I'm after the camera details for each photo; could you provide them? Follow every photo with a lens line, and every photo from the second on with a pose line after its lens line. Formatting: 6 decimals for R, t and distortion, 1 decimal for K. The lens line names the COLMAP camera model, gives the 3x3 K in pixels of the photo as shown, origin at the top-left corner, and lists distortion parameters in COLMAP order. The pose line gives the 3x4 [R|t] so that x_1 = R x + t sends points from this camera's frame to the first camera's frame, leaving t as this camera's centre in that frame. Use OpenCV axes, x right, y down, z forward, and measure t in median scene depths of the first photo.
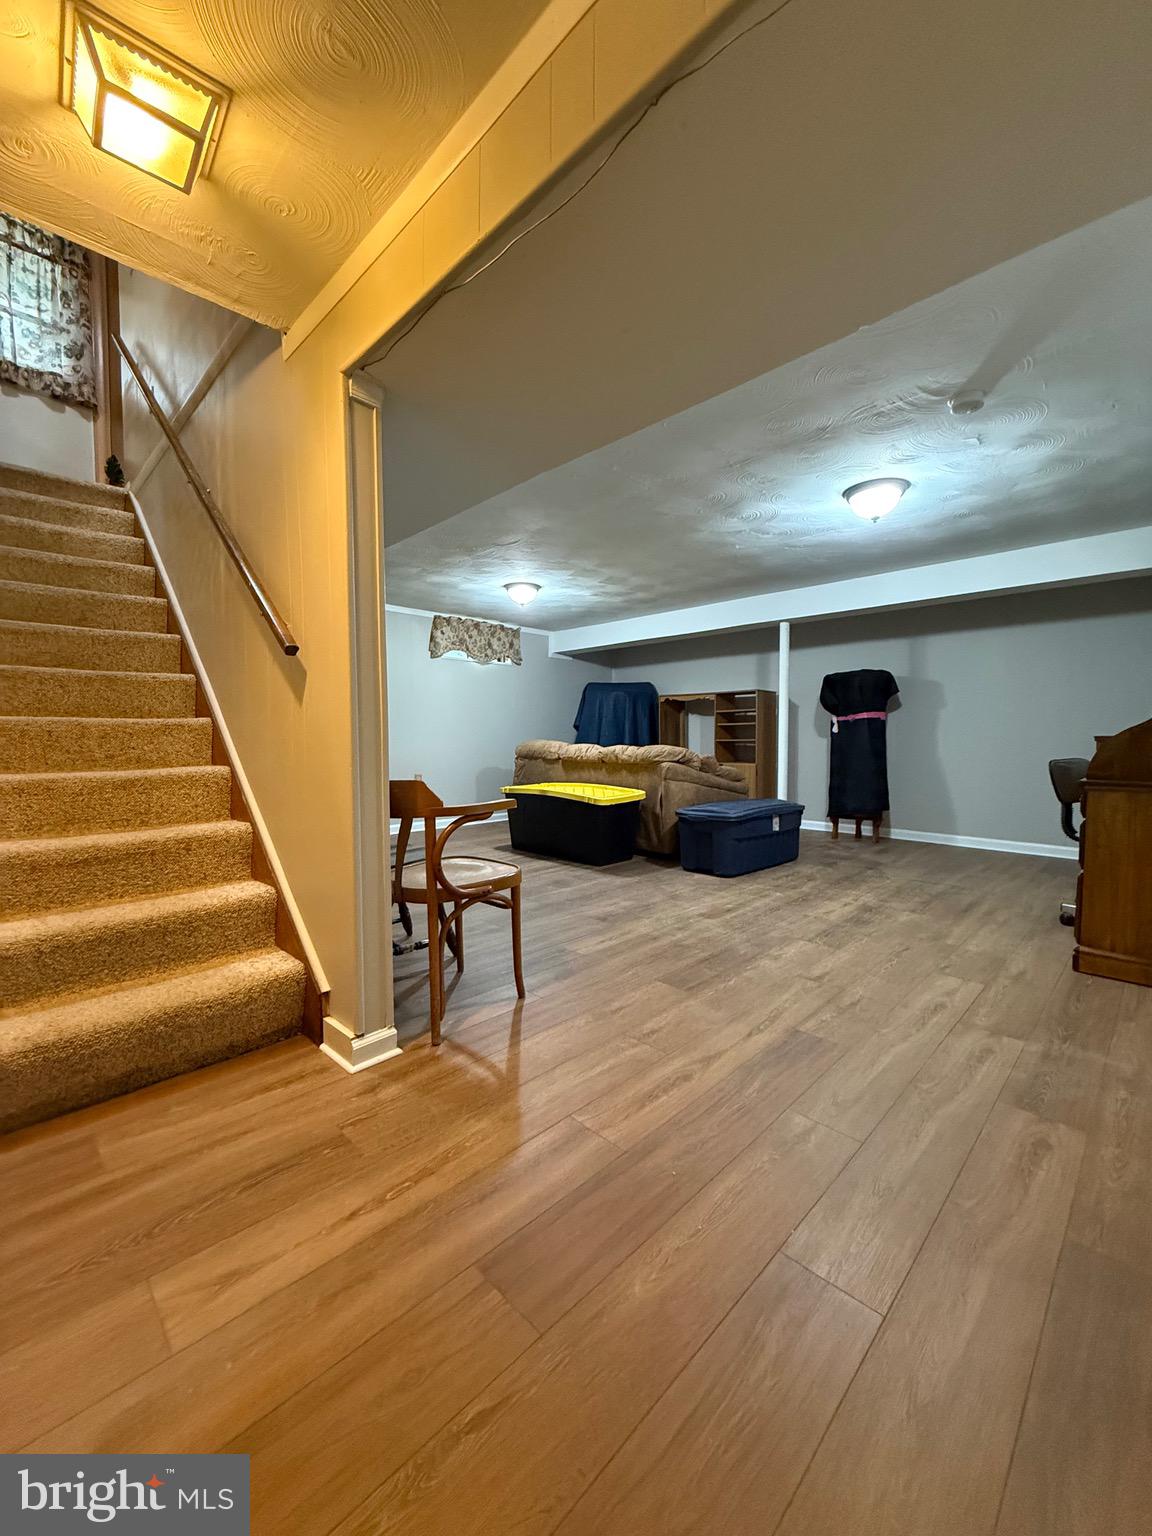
lens RADIAL K [[612.6, 0, 578.4], [0, 612.6, 764.2], [0, 0, 1]] dist [0.000405, 0.000183]
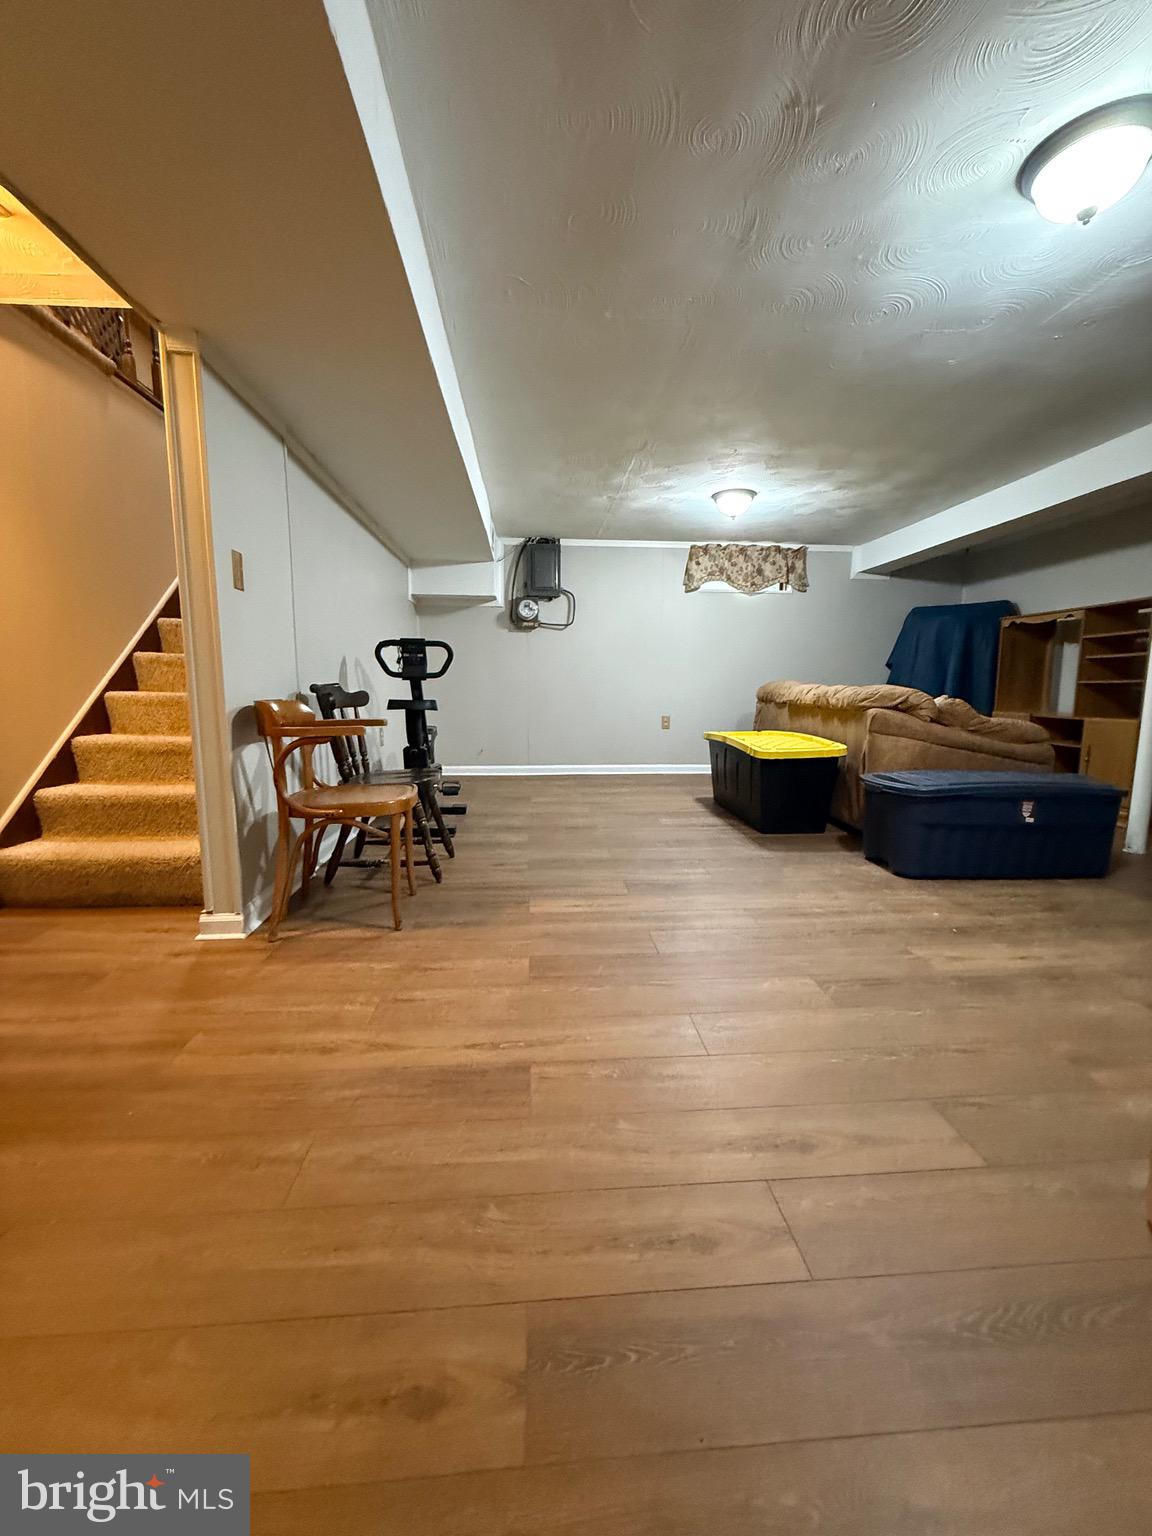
lens RADIAL K [[612.6, 0, 578.4], [0, 612.6, 764.2], [0, 0, 1]] dist [0.000405, 0.000183]
pose [[0.753873, 0.089957, -0.650833, 0.379981], [-0.035035, 0.994677, 0.096901, 0.005153], [0.656085, -0.050249, 0.753012, 0.236140]]
